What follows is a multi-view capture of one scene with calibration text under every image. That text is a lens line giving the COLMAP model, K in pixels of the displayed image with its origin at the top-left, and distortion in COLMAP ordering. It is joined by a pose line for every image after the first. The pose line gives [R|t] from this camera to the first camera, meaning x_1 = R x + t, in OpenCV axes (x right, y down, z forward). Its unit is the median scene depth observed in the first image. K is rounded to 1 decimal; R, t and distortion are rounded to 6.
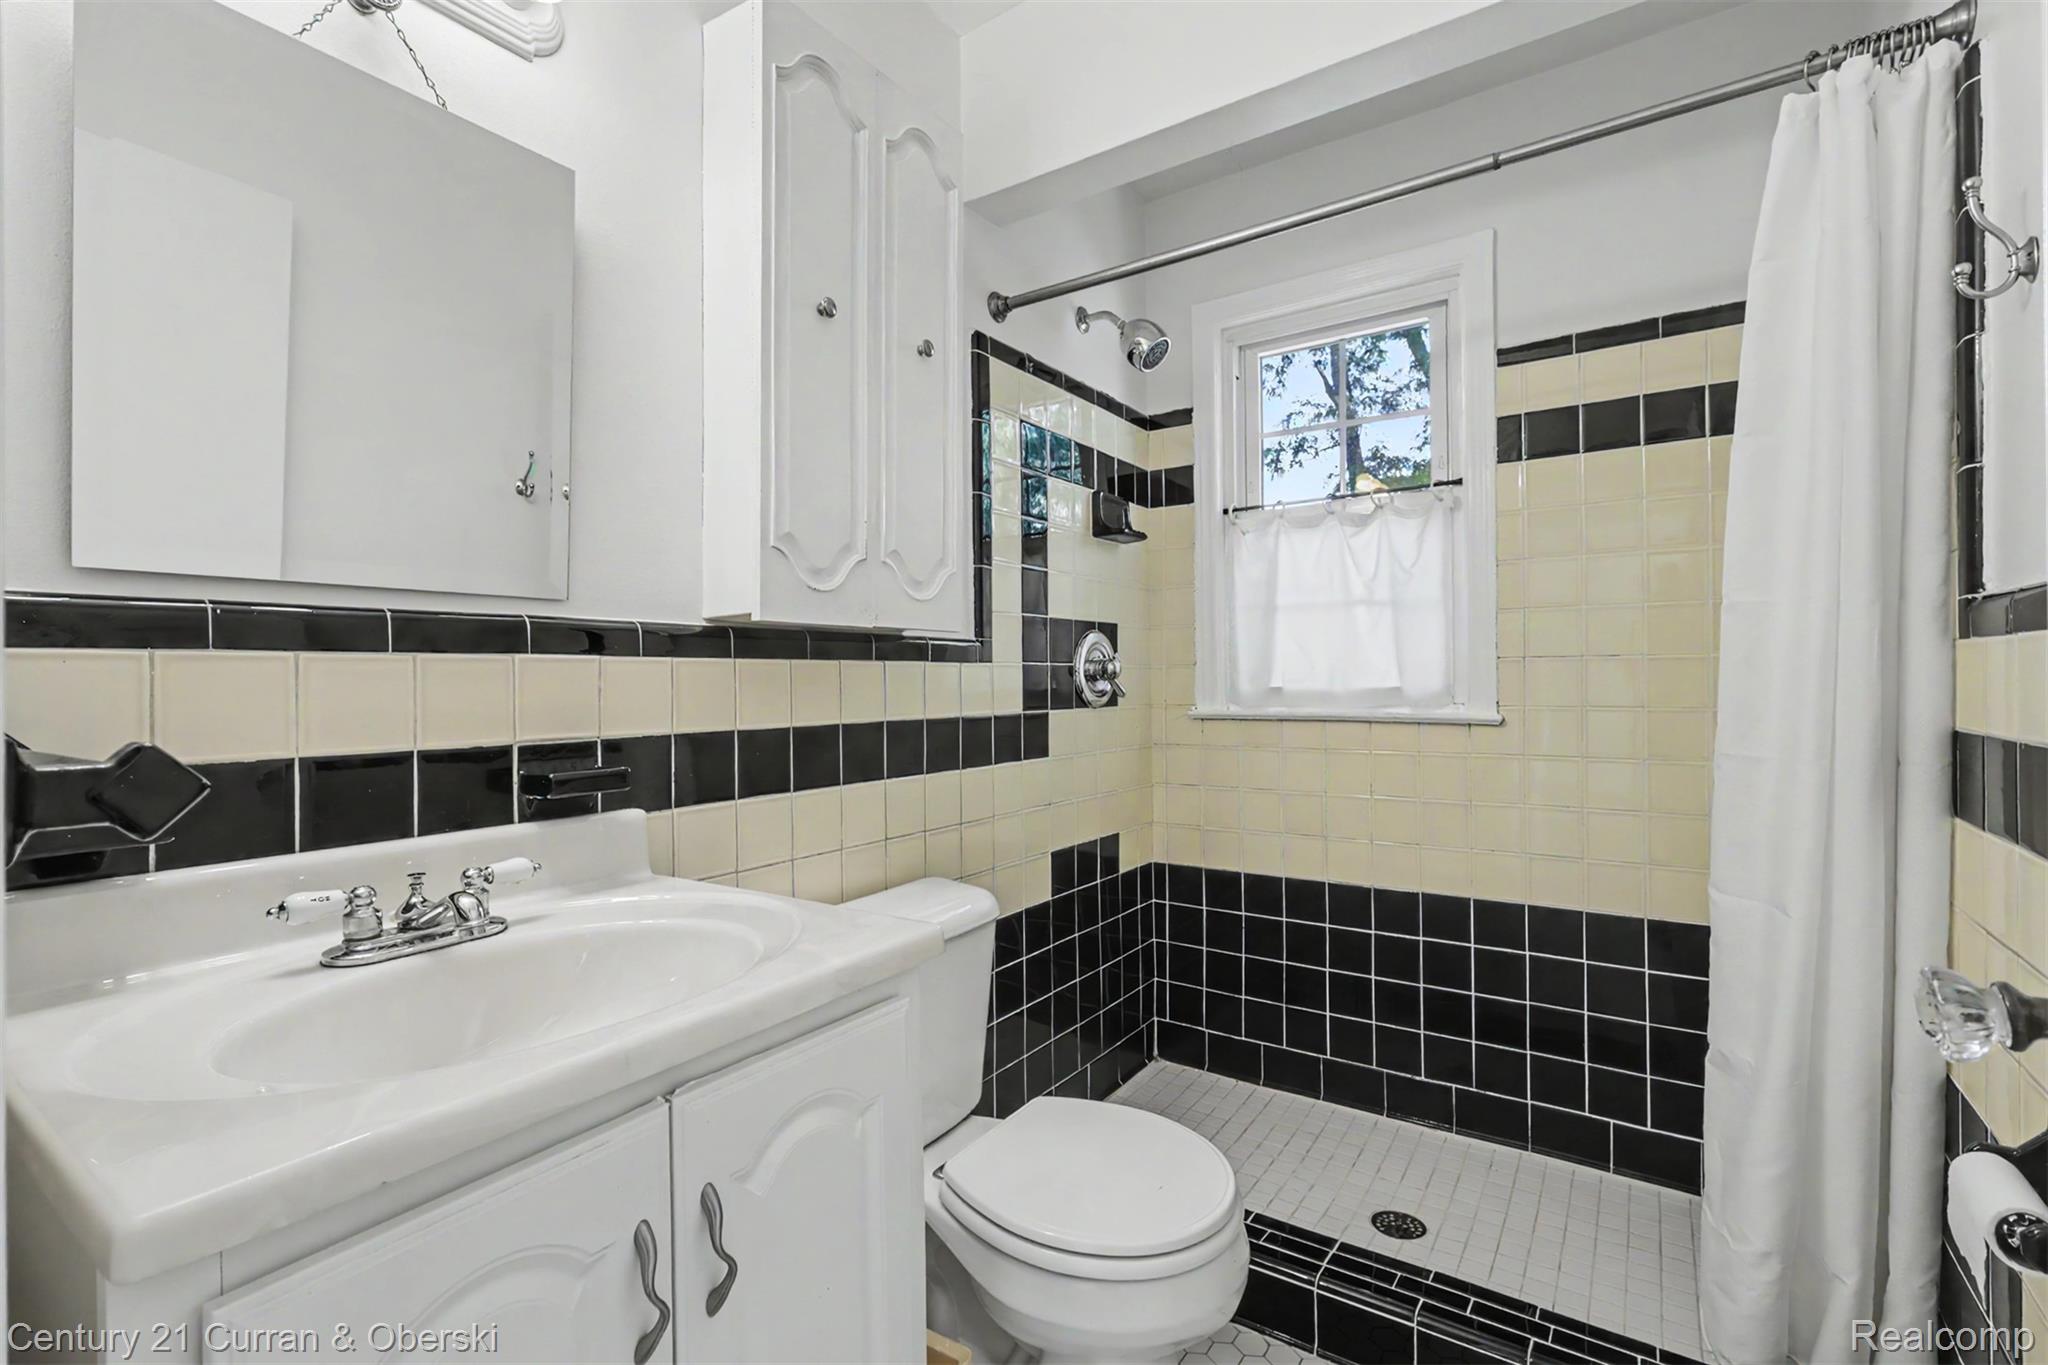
lens RADIAL K [[904.3, 0, 1032.7], [0, 904.3, 669.7], [0, 0, 1]] dist [0.002462, 0.000258]
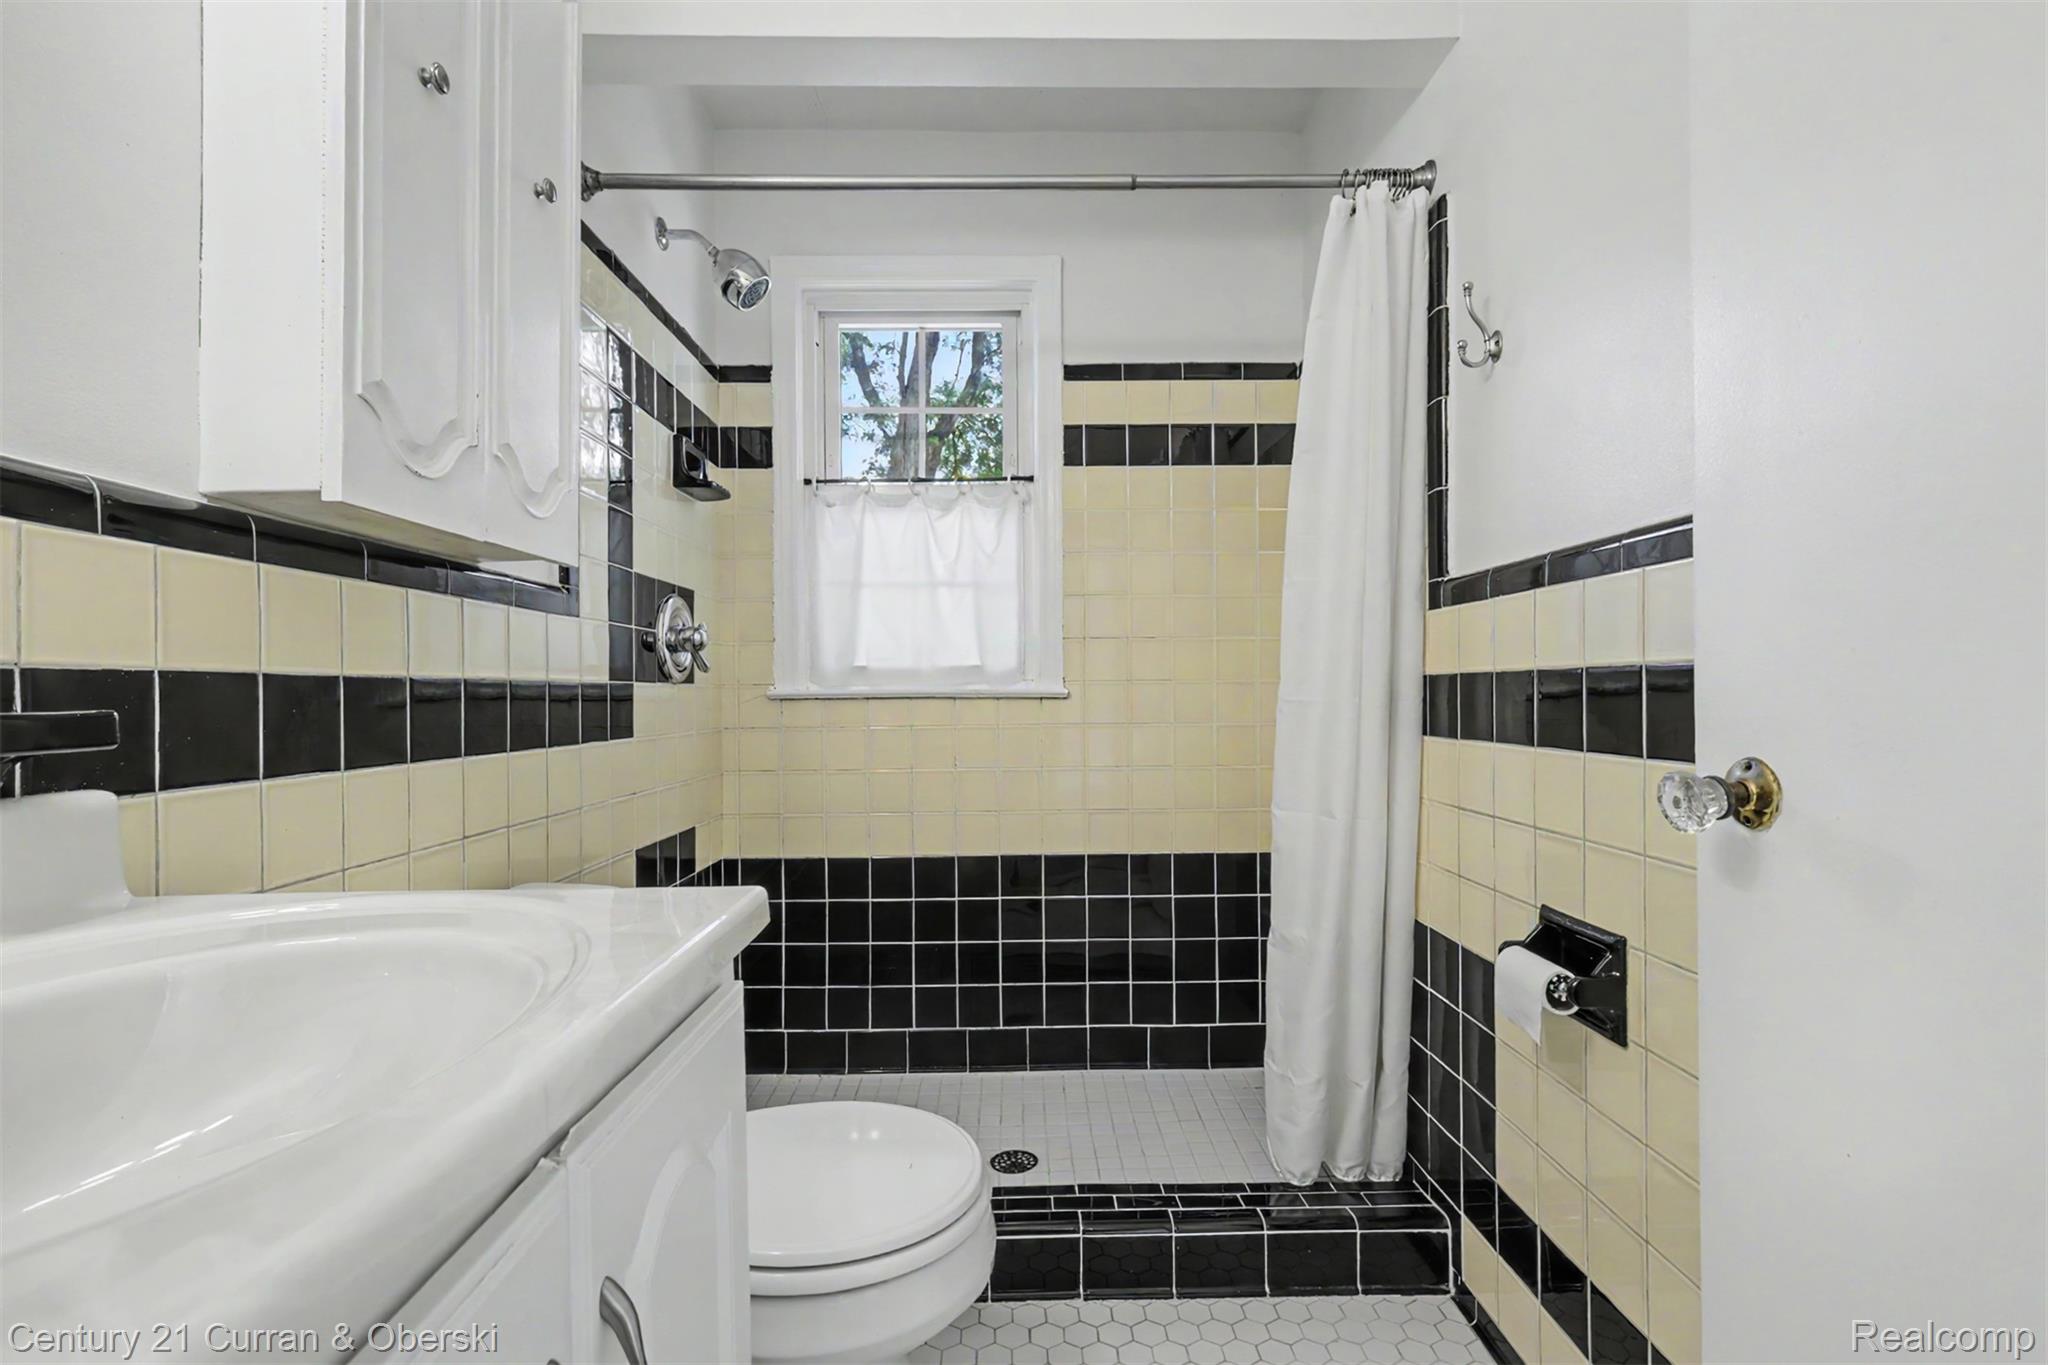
lens RADIAL K [[904.3, 0, 1036.7], [0, 904.3, 683.3], [0, 0, 1]] dist [0.002462, 0.000258]
pose [[0.821655, 0.006840, 0.569943, -0.160256], [-0.005969, 0.999976, -0.003395, 0.048611], [-0.569953, -0.000613, 0.821677, 0.098849]]
